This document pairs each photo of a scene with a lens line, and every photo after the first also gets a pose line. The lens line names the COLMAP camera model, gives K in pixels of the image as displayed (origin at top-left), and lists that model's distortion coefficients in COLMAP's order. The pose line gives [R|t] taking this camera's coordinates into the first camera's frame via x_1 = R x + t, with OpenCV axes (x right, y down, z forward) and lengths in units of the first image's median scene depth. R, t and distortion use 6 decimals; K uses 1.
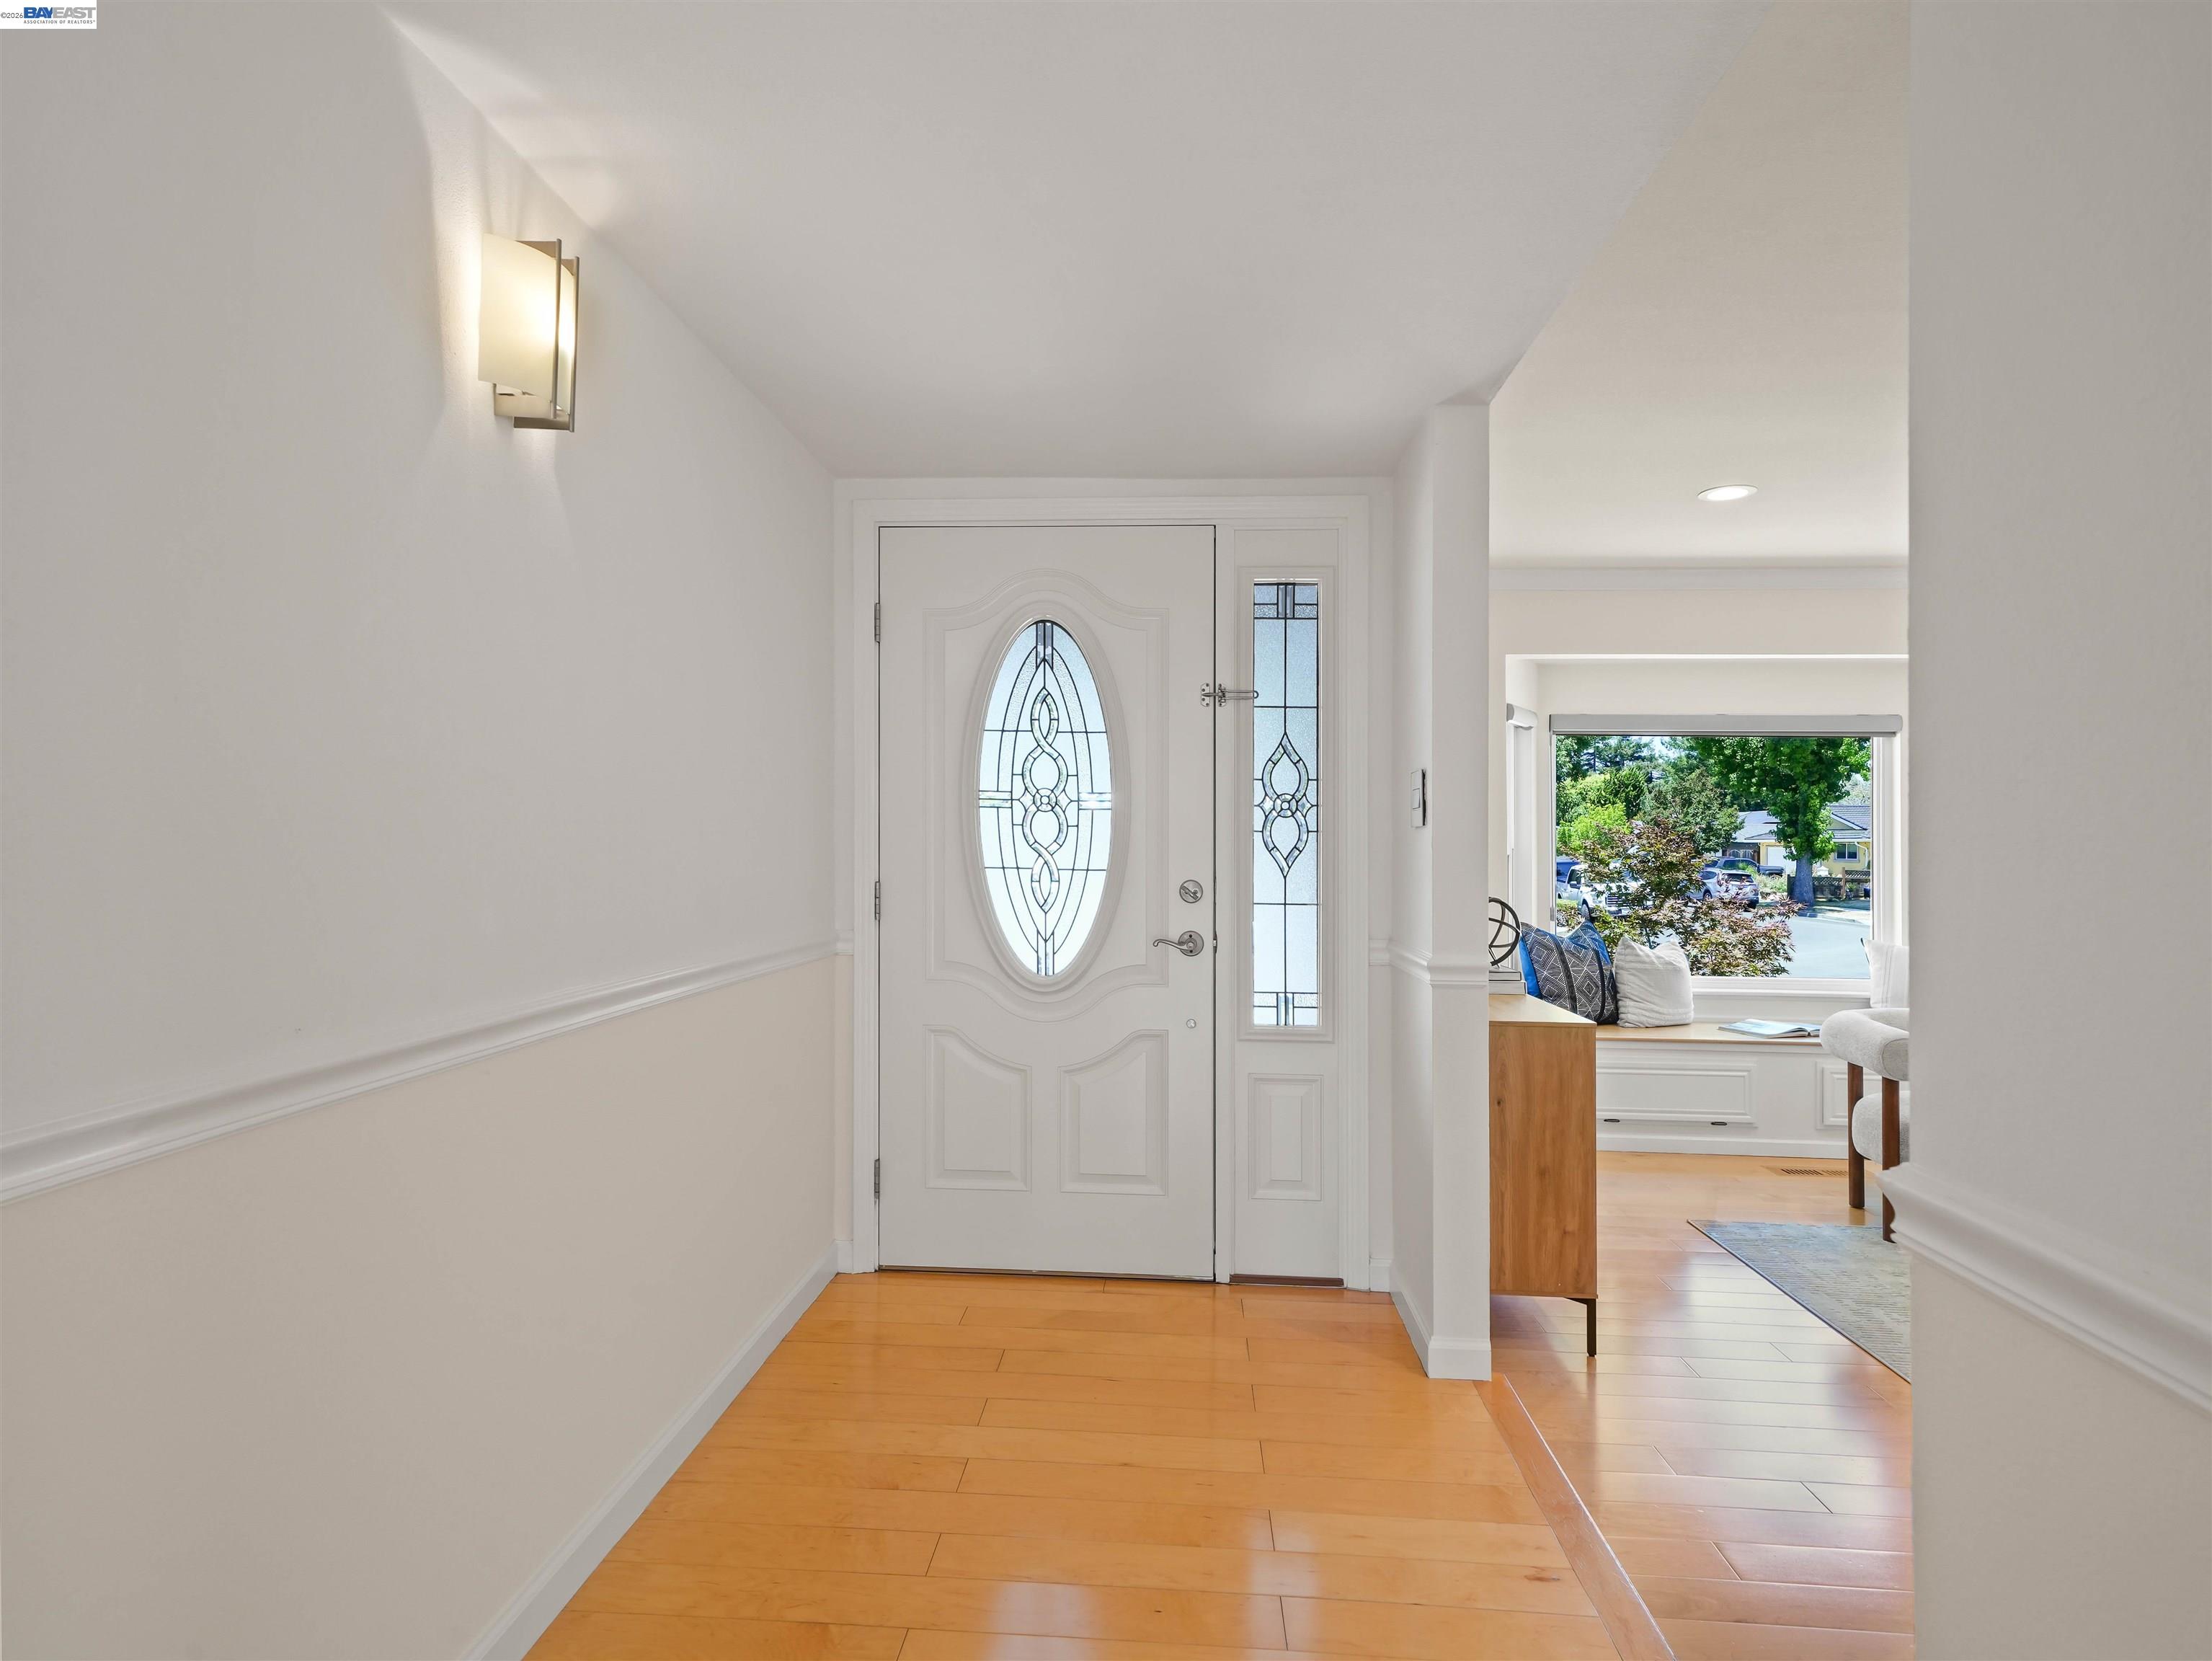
lens RADIAL K [[1139.8, 0, 1106.0], [0, 1139.8, 830.5], [0, 0, 1]] dist [0.015576, -0.000356]
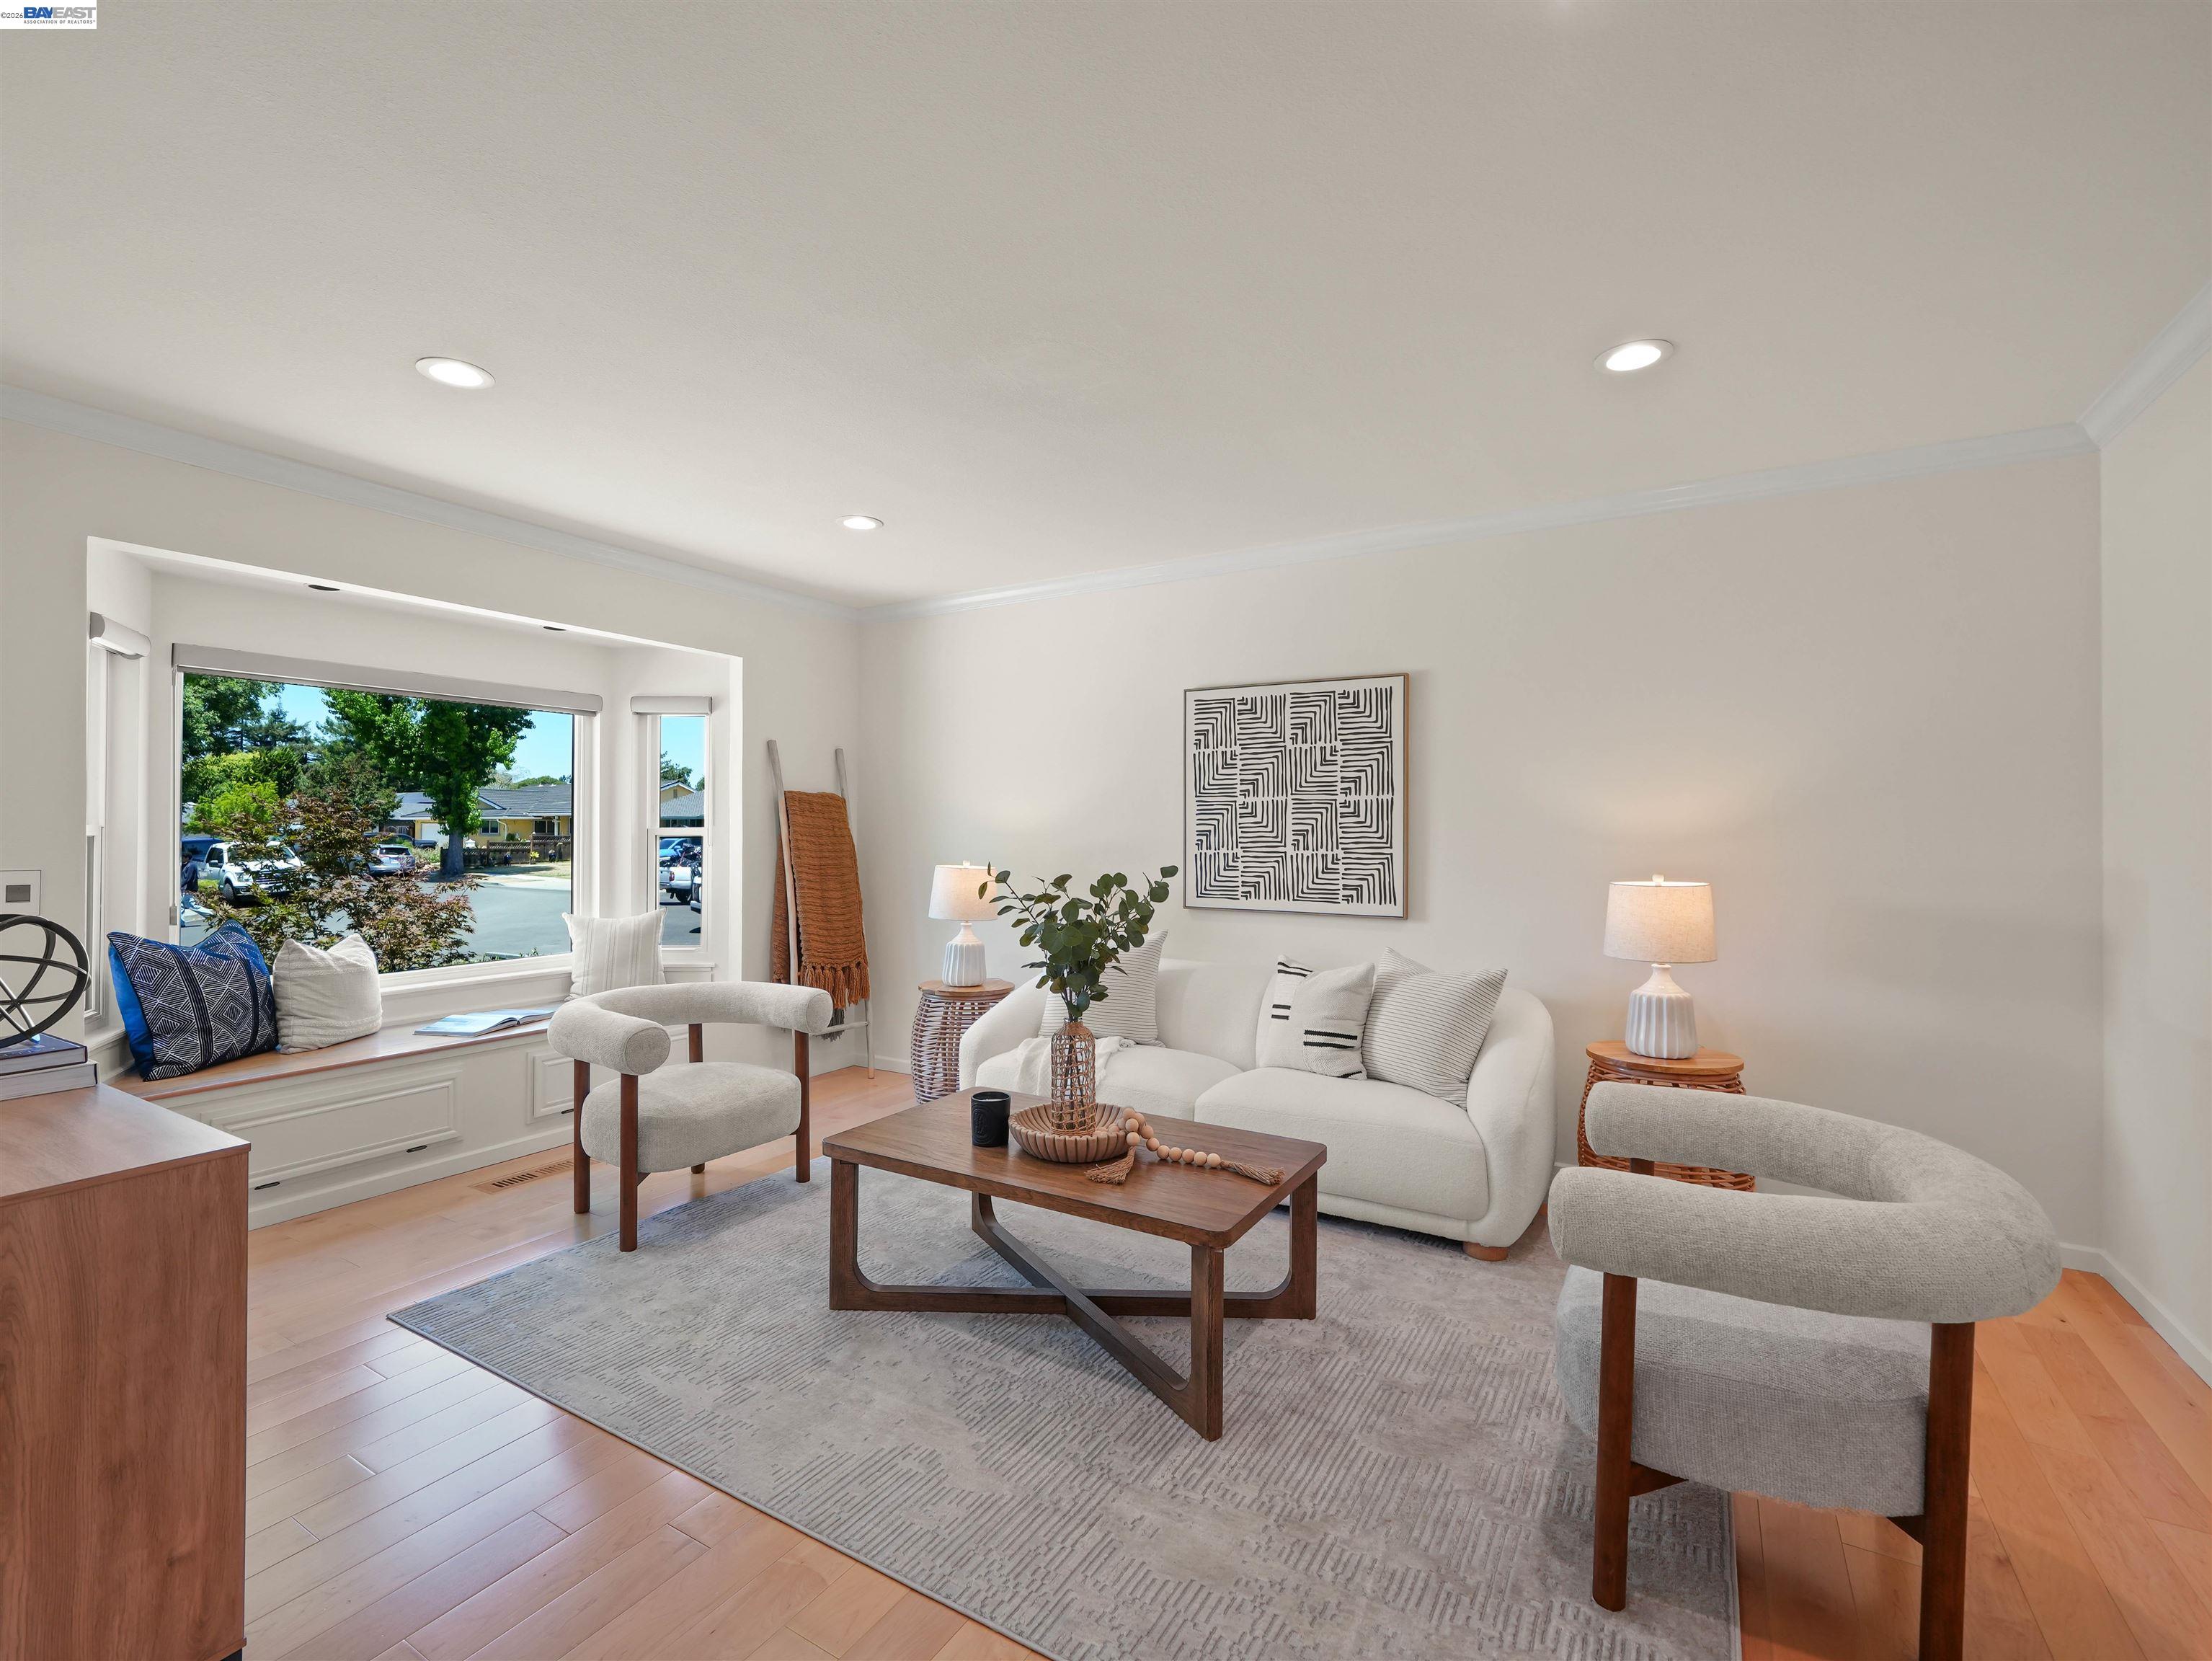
lens RADIAL K [[881.7, 0, 1010.9], [0, 881.7, 812.8], [0, 0, 1]] dist [-0.001670, 0.000117]
pose [[0.432951, 0.007339, 0.901387, 0.070428], [-0.009558, 0.999948, -0.003551, 0.002365], [-0.901367, -0.007078, 0.432999, 0.167987]]
